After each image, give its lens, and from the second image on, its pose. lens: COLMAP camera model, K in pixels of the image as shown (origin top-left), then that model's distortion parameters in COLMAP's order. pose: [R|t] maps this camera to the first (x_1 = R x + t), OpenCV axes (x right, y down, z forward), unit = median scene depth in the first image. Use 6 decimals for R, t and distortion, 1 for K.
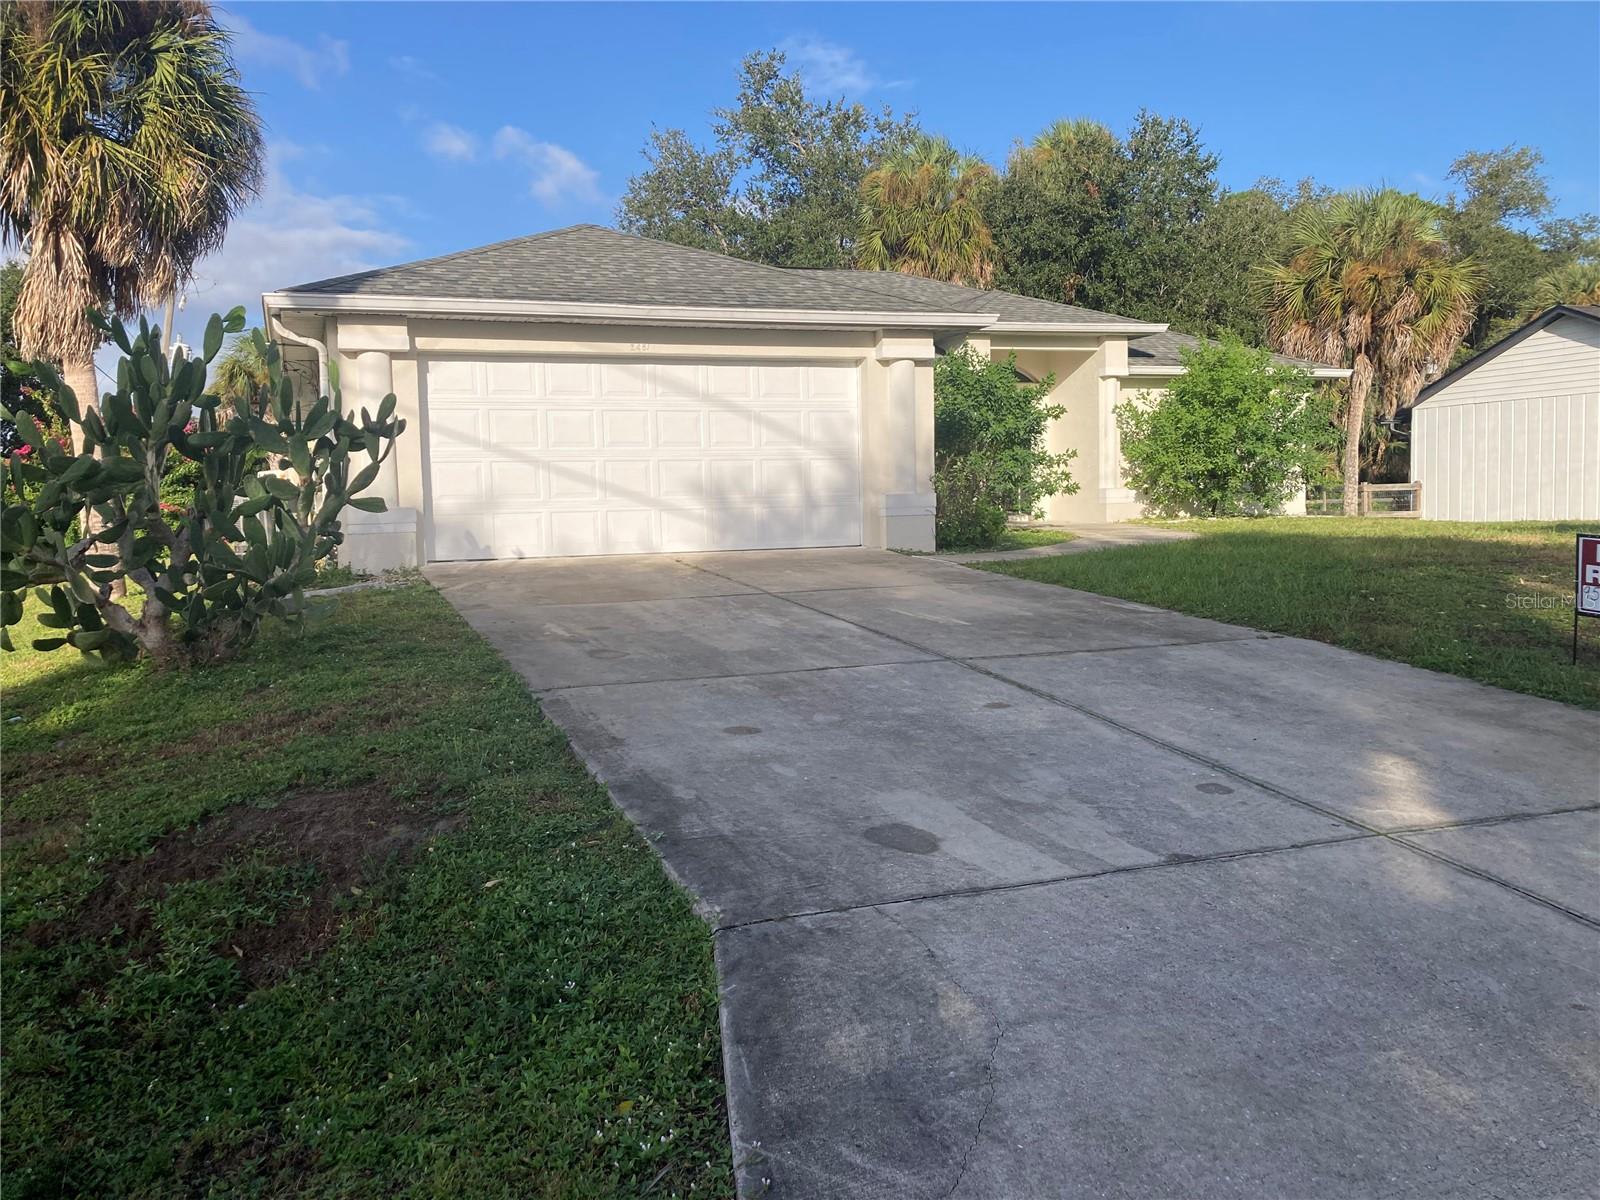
lens RADIAL K [[1304.5, 0, 800.0], [0, 1304.5, 600.0], [0, 0, 1]] dist [0.071839, -0.079148]
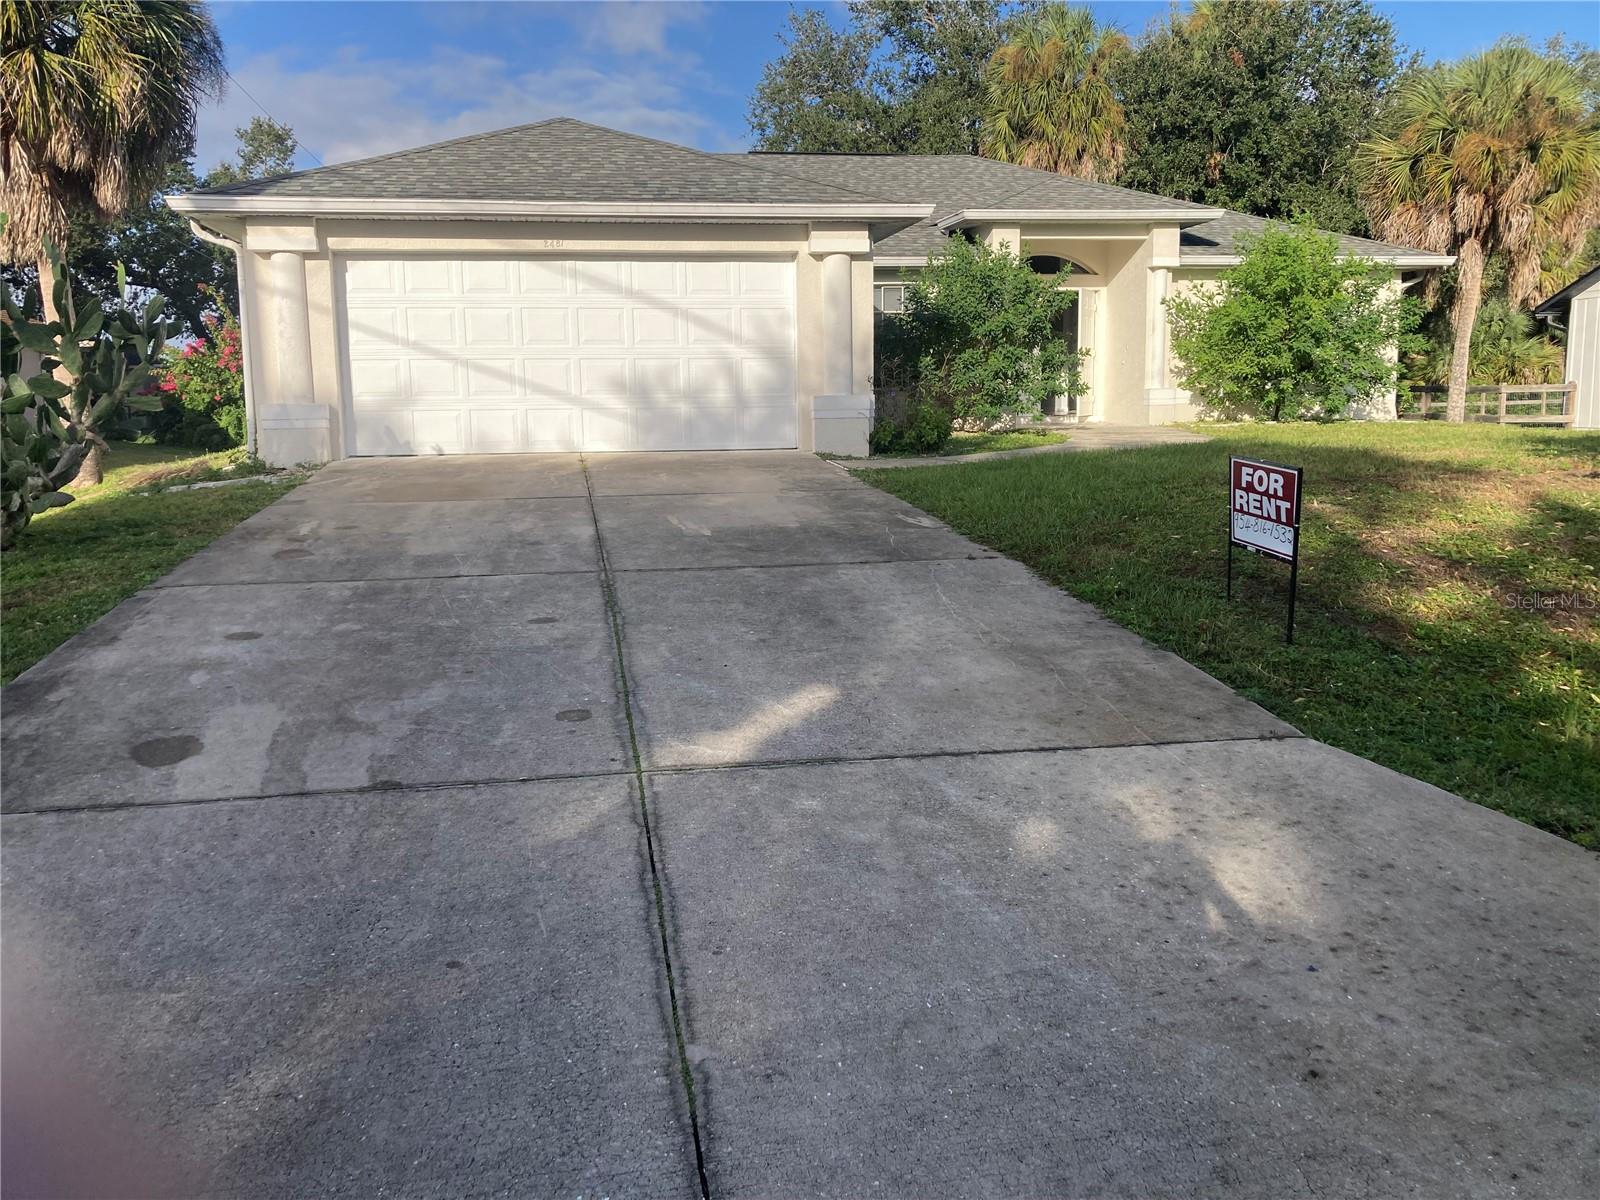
lens RADIAL K [[1305.9, 0, 731.7], [0, 1305.9, 600.0], [0, 0, 1]] dist [-0.007899, 0.073175]
pose [[0.983112, 0.038222, -0.178971, 0.184450], [-0.023654, 0.996282, 0.082840, -0.007513], [0.181472, -0.077207, 0.980361, 0.025587]]
